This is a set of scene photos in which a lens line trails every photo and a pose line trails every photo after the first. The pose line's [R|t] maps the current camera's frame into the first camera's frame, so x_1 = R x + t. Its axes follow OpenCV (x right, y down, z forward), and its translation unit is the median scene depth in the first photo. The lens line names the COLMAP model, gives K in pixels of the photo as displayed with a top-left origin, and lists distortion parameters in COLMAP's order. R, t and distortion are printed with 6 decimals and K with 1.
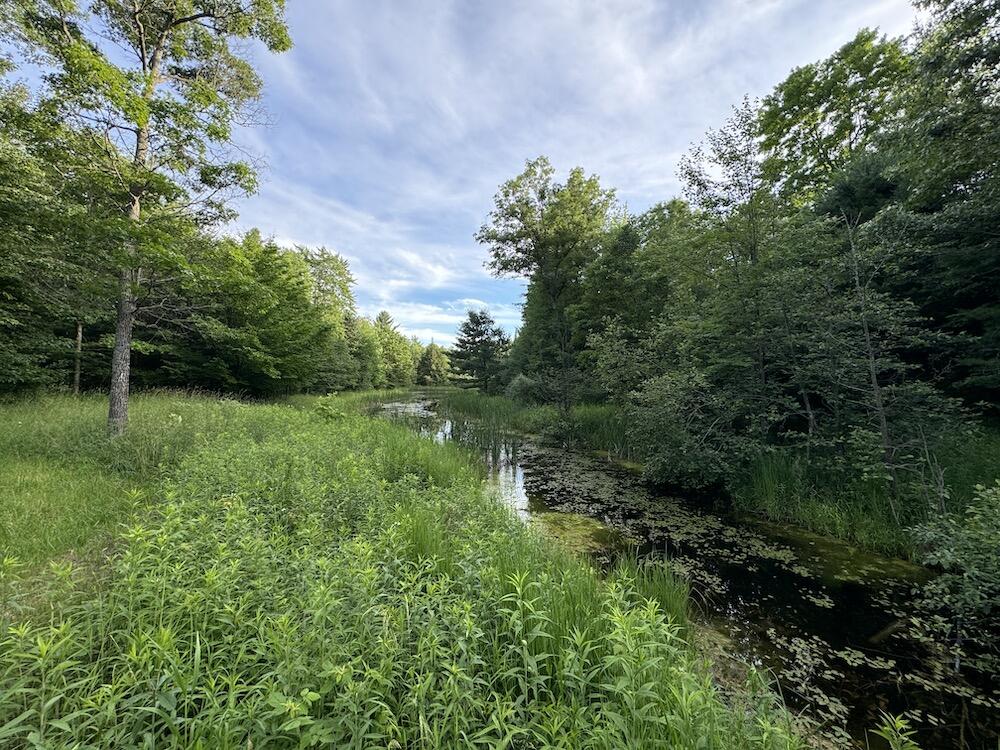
lens RADIAL K [[401.8, 0, 501.4], [0, 401.8, 377.5], [0, 0, 1]] dist [0.001198, 0.000260]
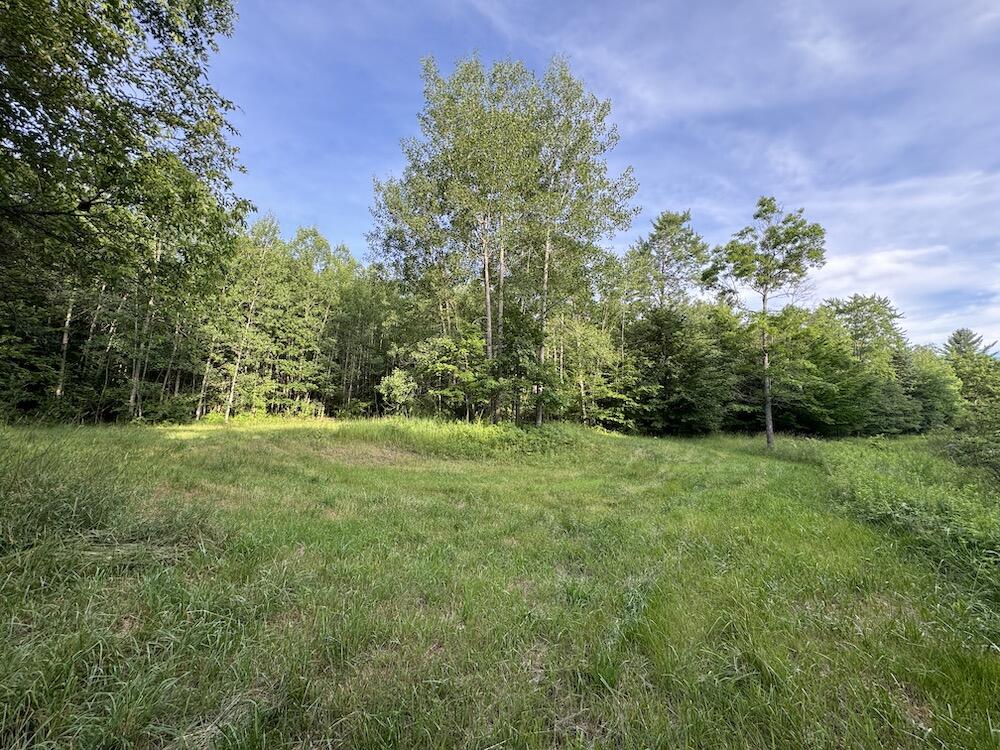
lens RADIAL K [[401.8, 0, 501.2], [0, 401.8, 371.9], [0, 0, 1]] dist [0.001198, 0.000260]
pose [[0.394469, -0.134449, -0.909020, 0.140415], [0.025275, 0.990451, -0.135525, -0.008786], [0.918562, 0.030485, 0.394101, -0.302664]]
